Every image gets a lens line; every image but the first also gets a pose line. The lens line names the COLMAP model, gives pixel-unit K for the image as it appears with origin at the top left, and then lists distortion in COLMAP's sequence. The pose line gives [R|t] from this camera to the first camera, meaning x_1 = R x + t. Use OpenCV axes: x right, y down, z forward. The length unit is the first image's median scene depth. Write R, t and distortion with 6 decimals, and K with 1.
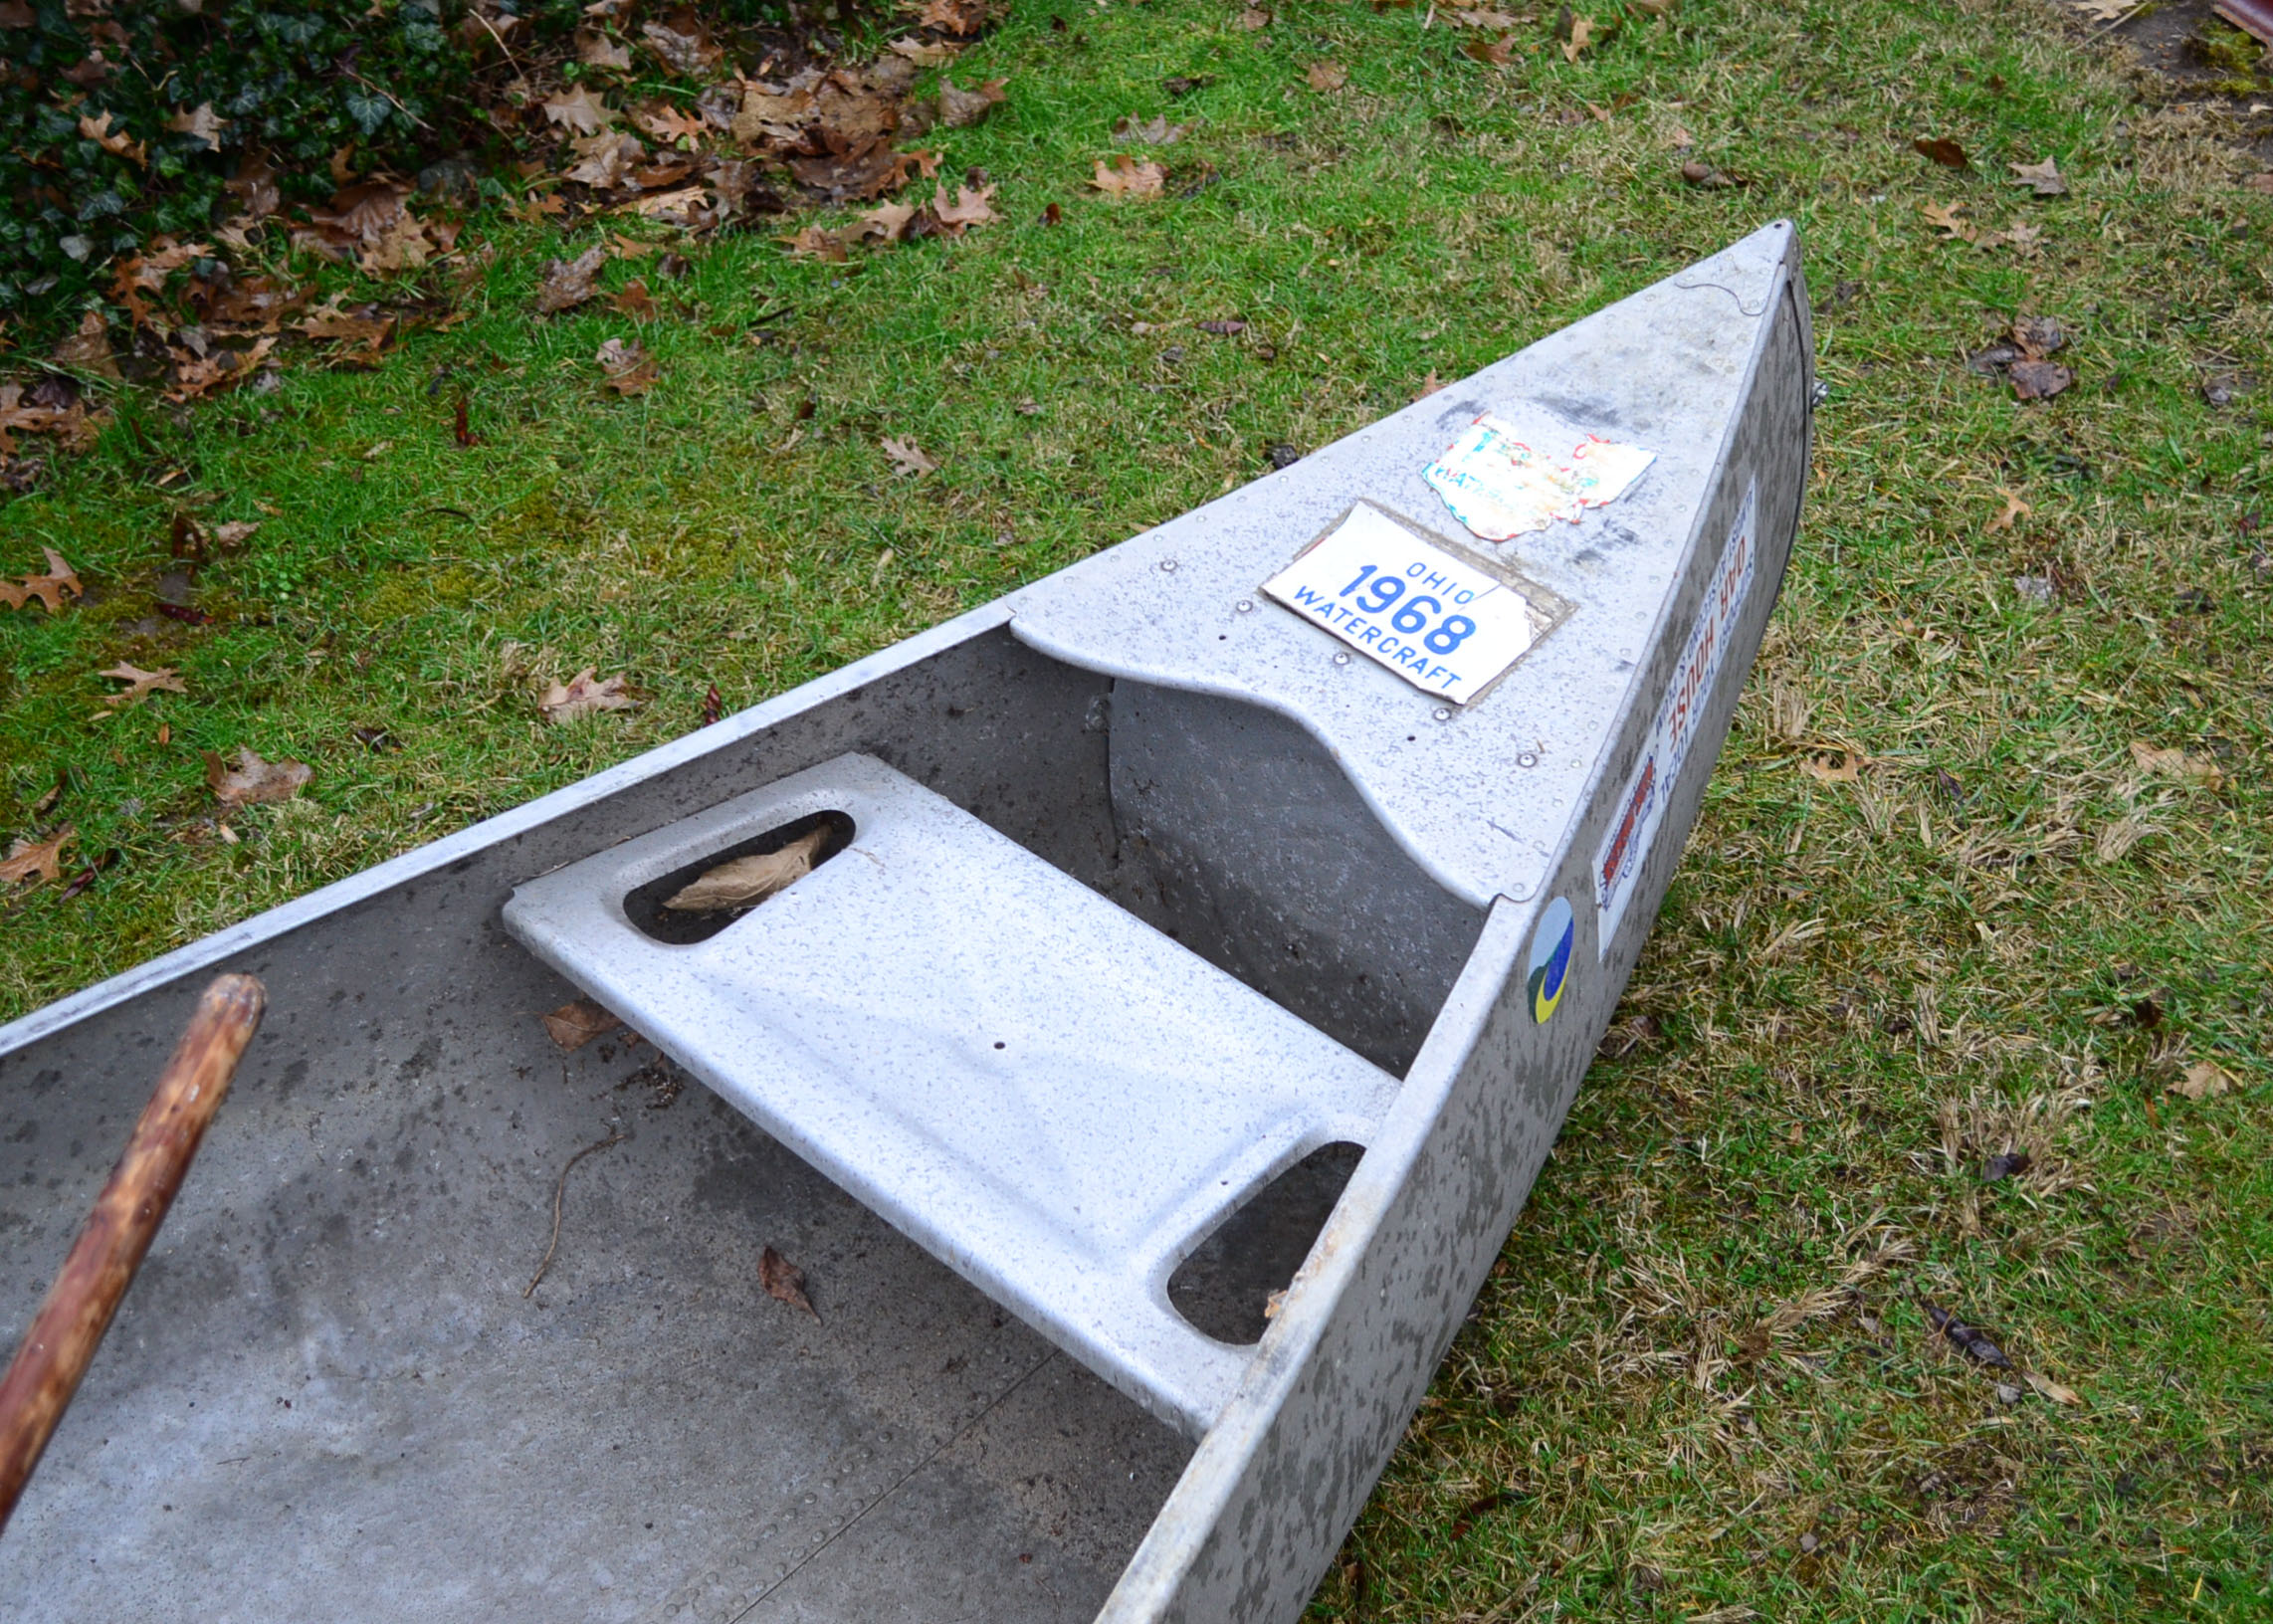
lens RADIAL K [[2863.2, 0, 1133.7], [0, 2863.2, 806.0], [0, 0, 1]] dist [-0.021569, 0.000000]
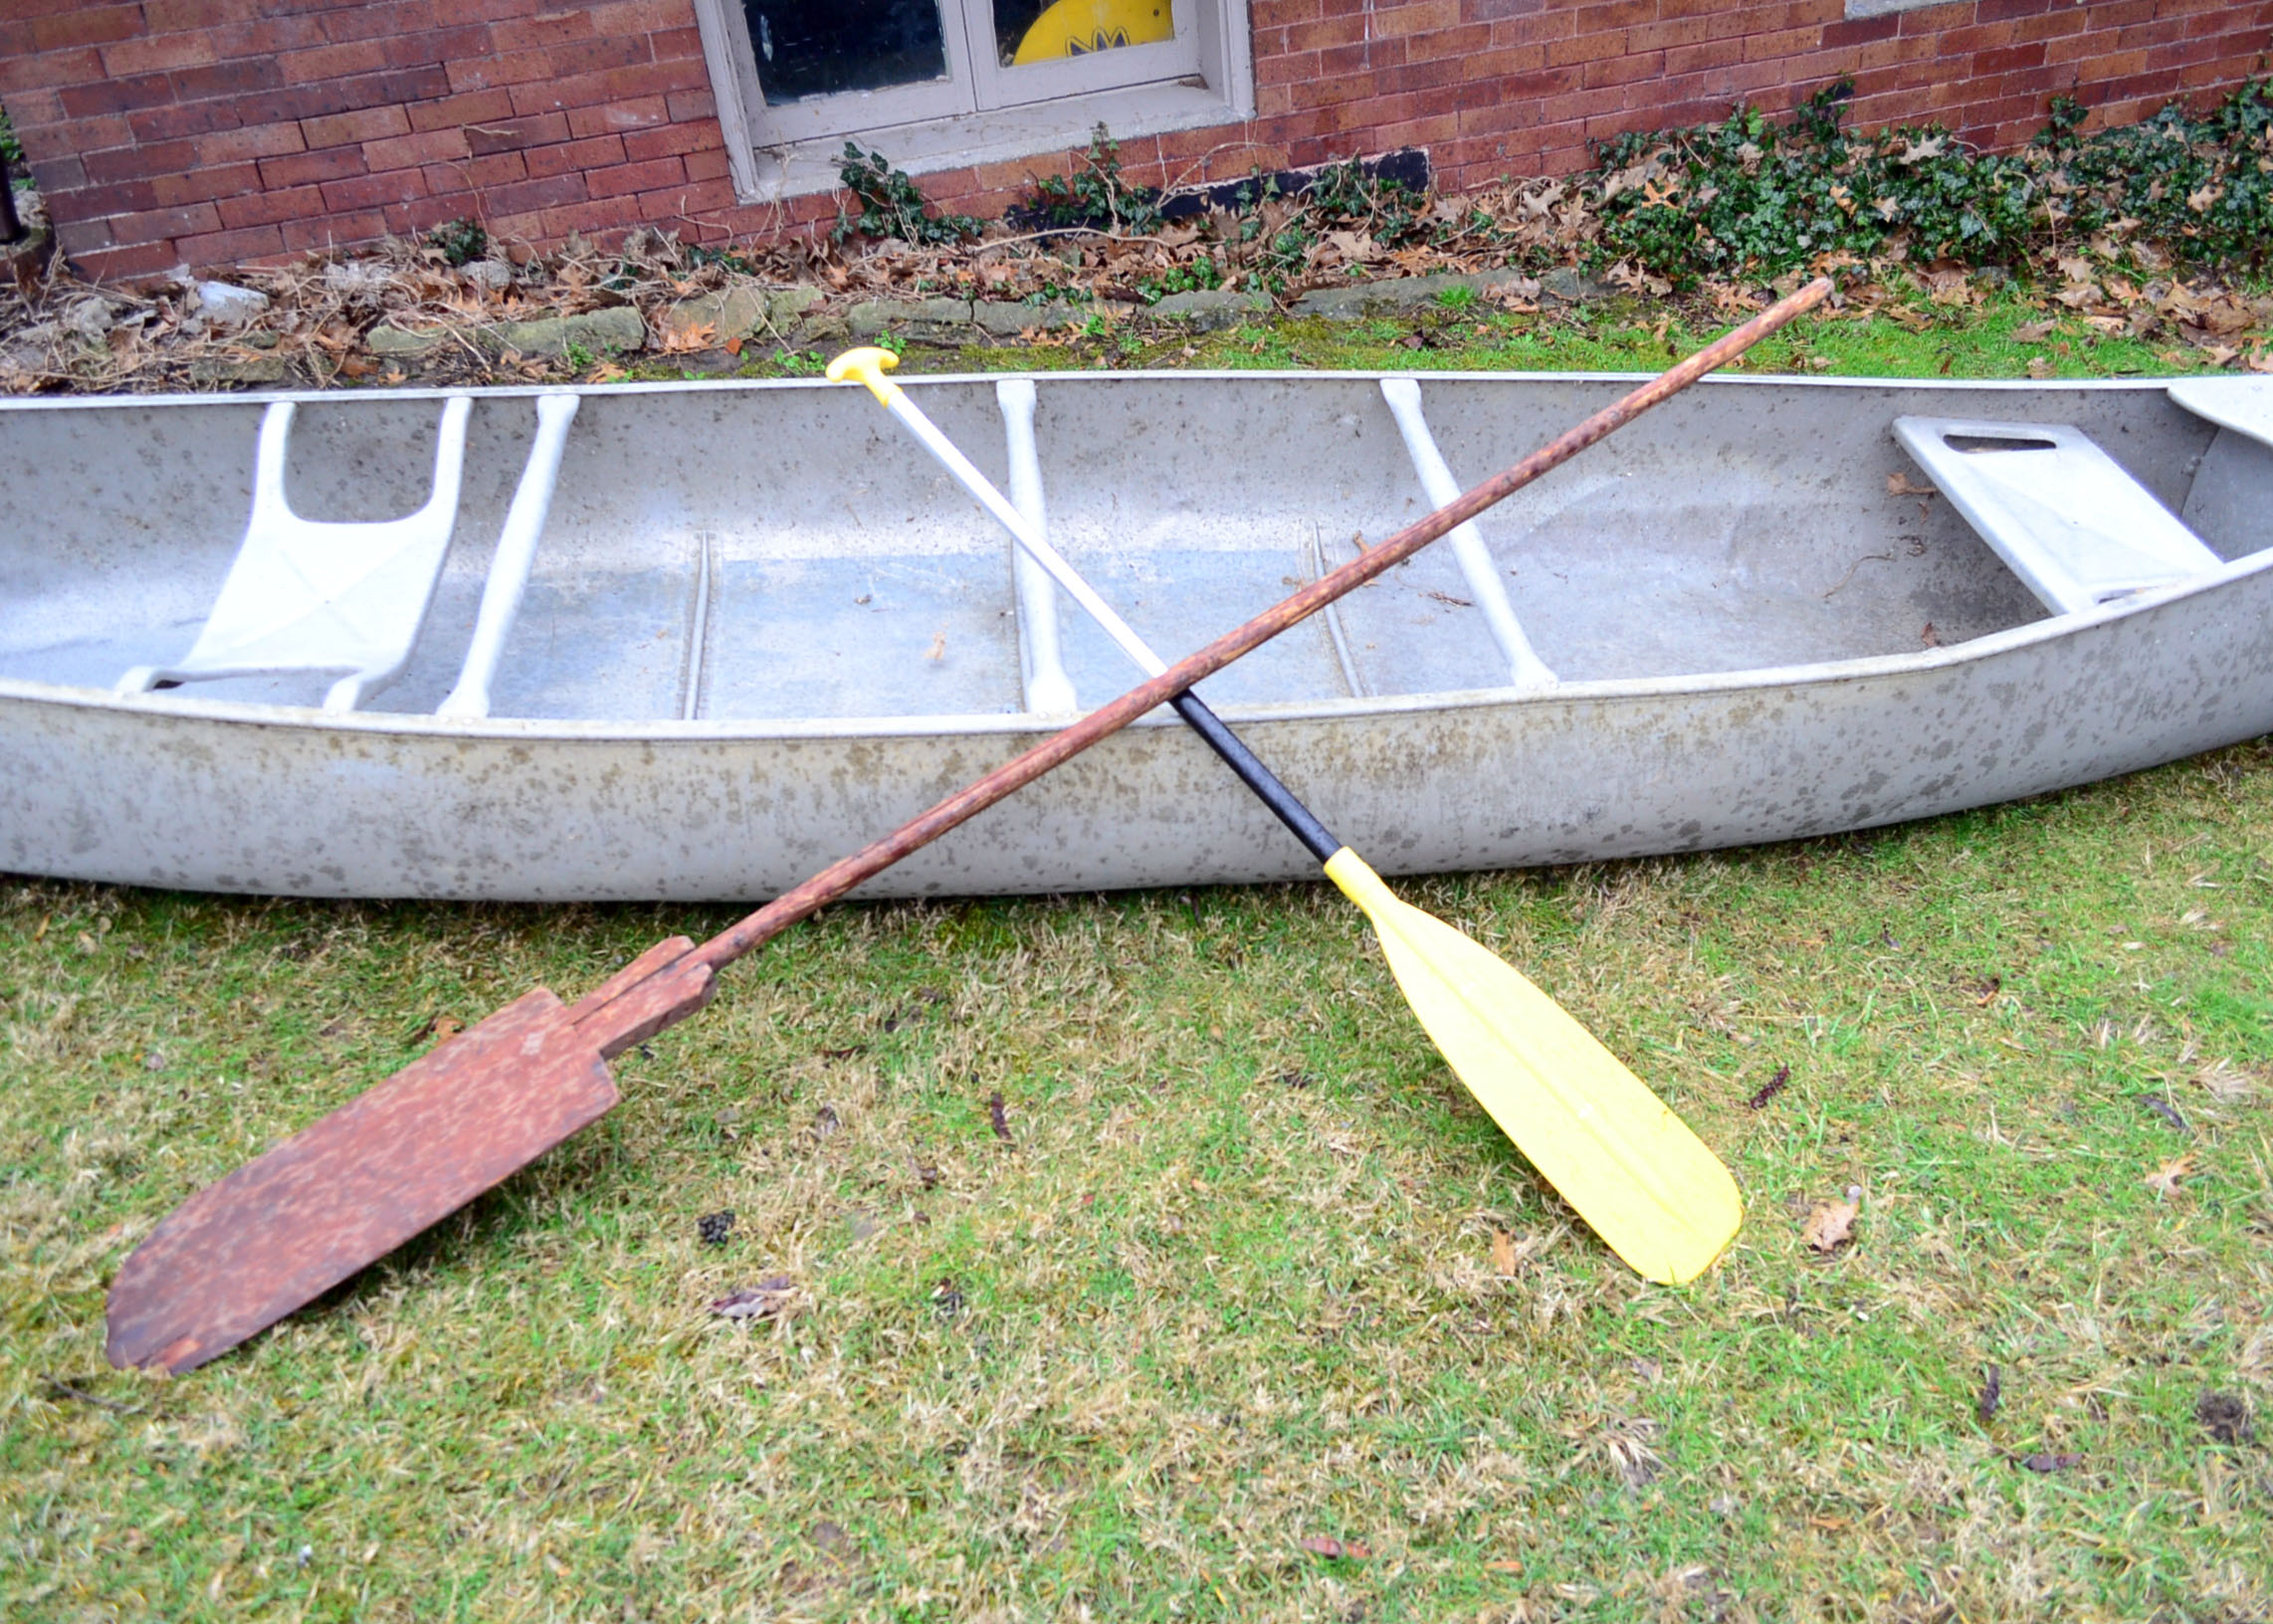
lens RADIAL K [[1906.2, 0, 1146.3], [0, 1906.2, 816.7], [0, 0, 1]] dist [-0.012354, 0.004891]
pose [[0.756584, 0.406914, -0.511861, 0.142167], [-0.425399, 0.900784, 0.087313, 0.256723], [0.496605, 0.151686, 0.854620, -0.346247]]
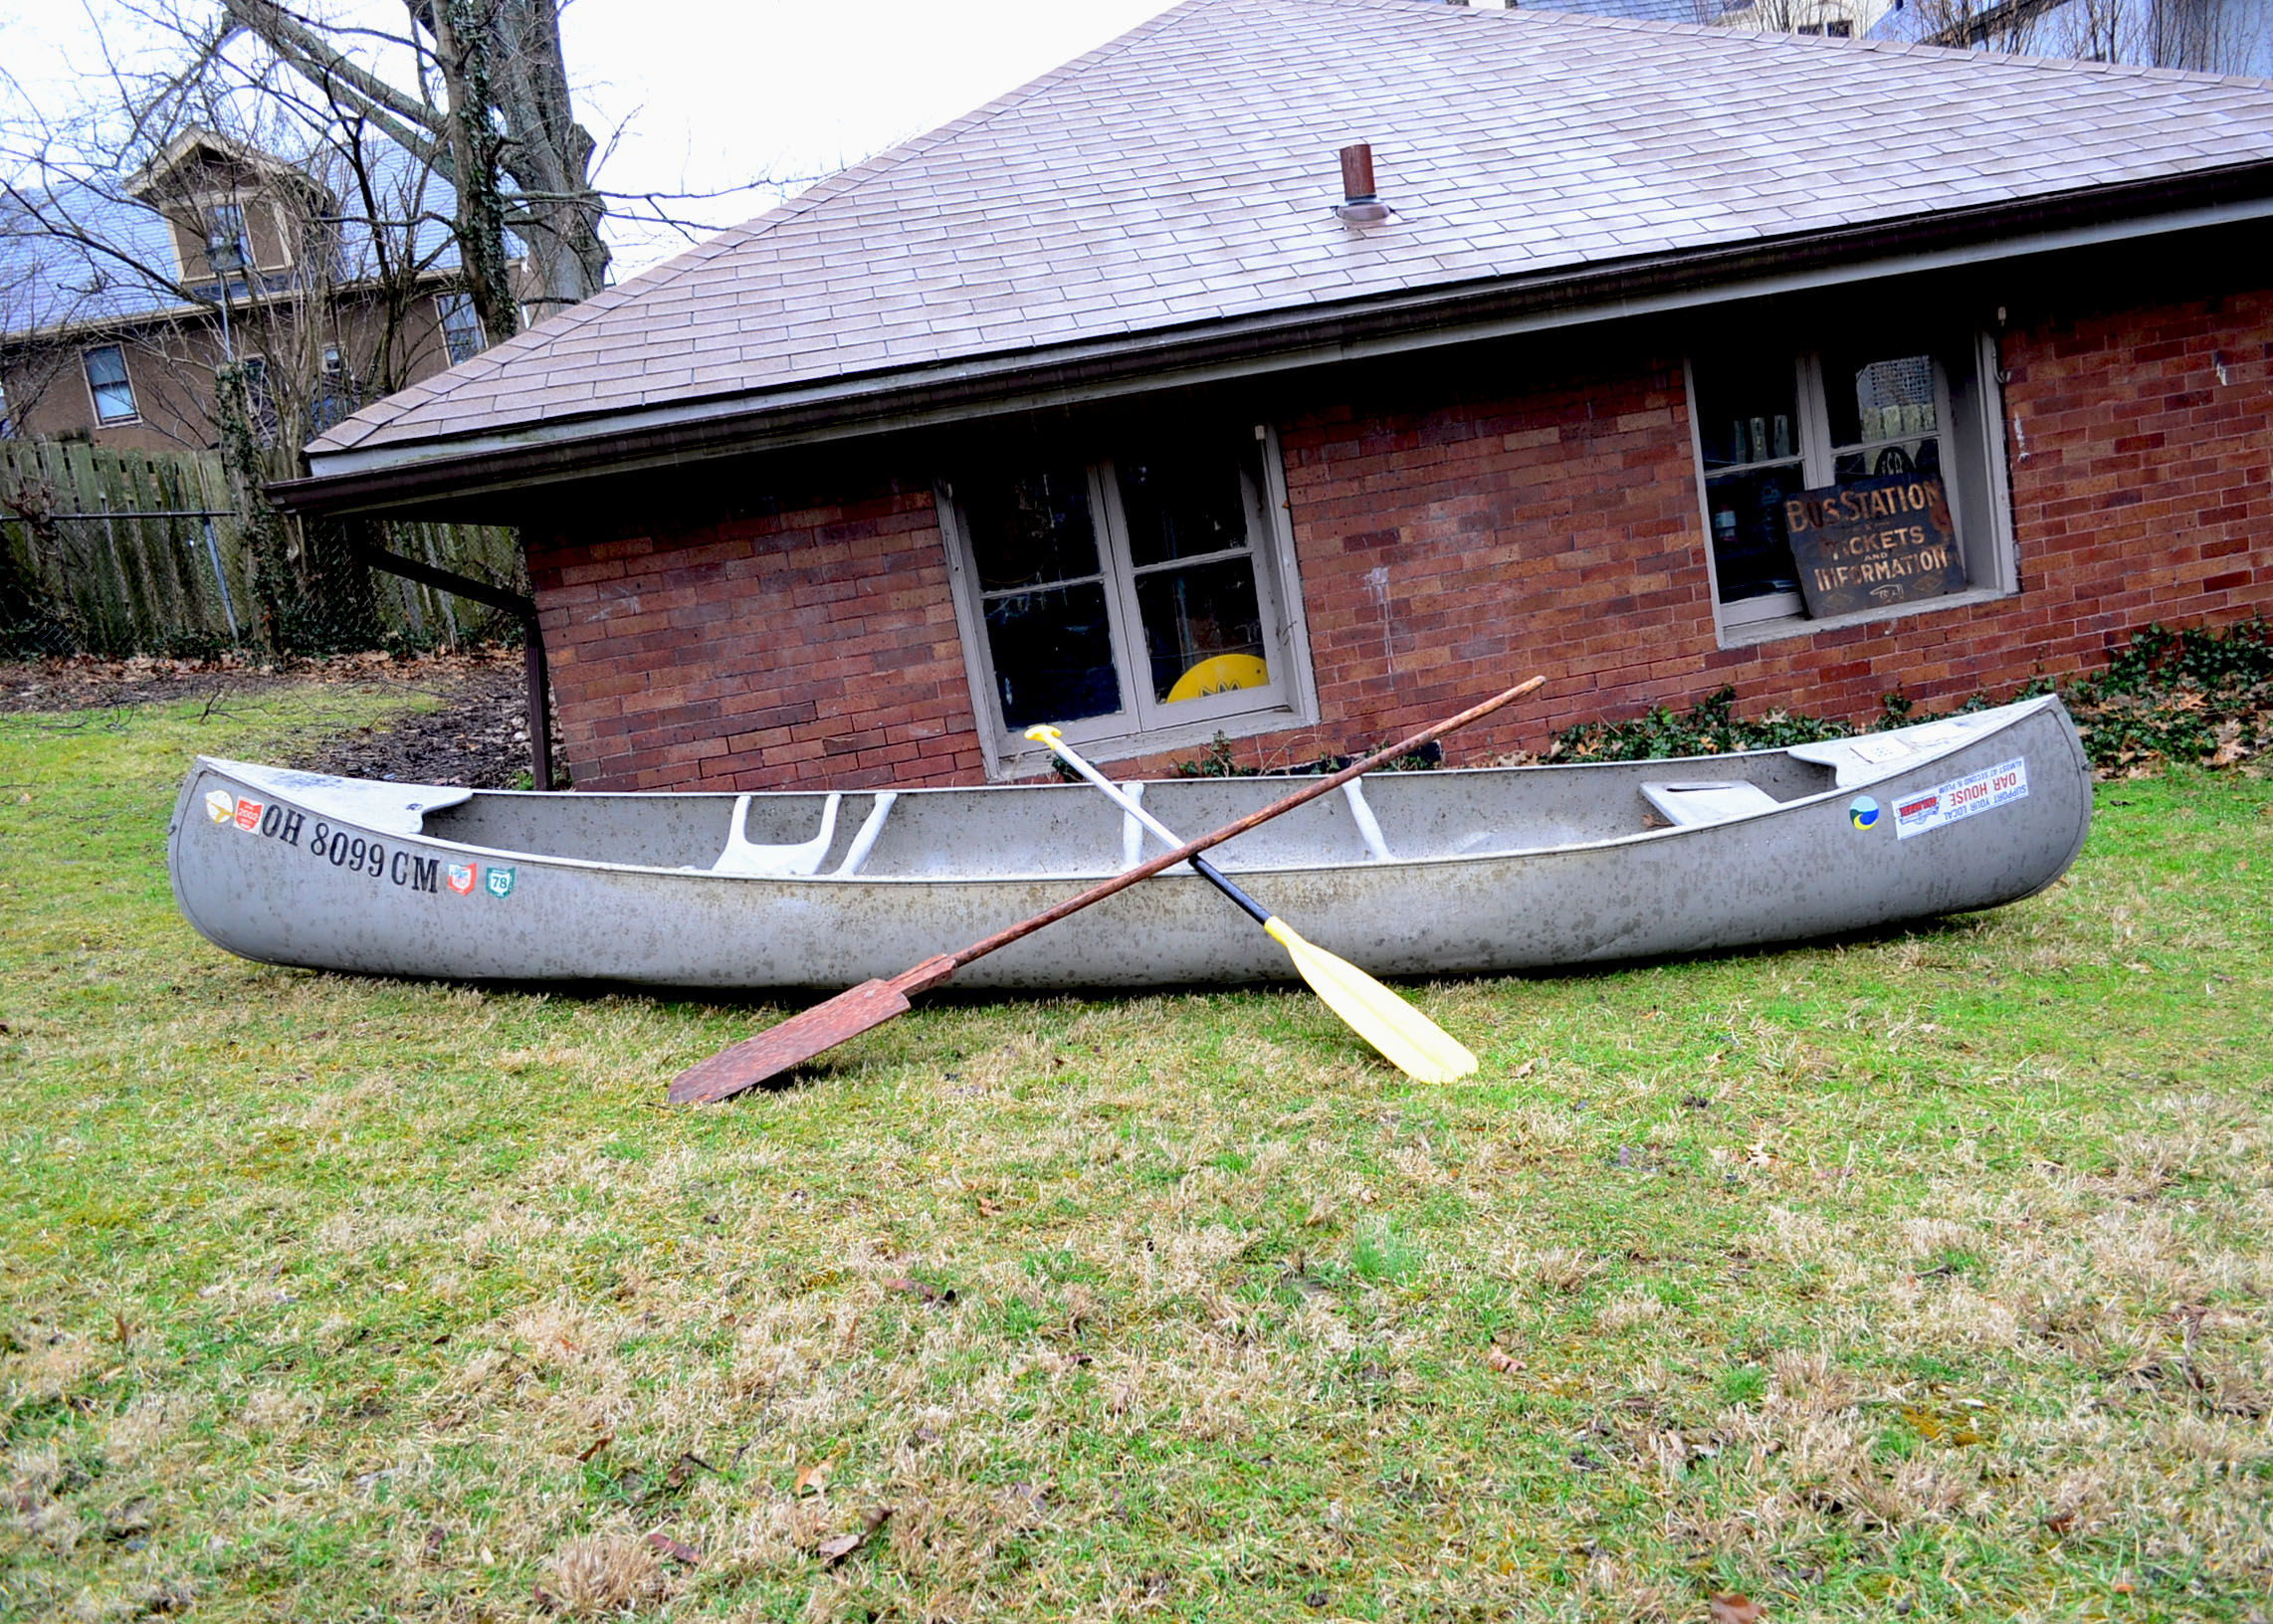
lens RADIAL K [[1906.2, 0, 1148.1], [0, 1906.2, 808.3], [0, 0, 1]] dist [-0.012354, 0.004891]
pose [[0.685028, 0.127315, -0.717305, 0.705024], [-0.415302, 0.877201, -0.240919, 0.568191], [0.598549, 0.462935, 0.653782, -0.670070]]
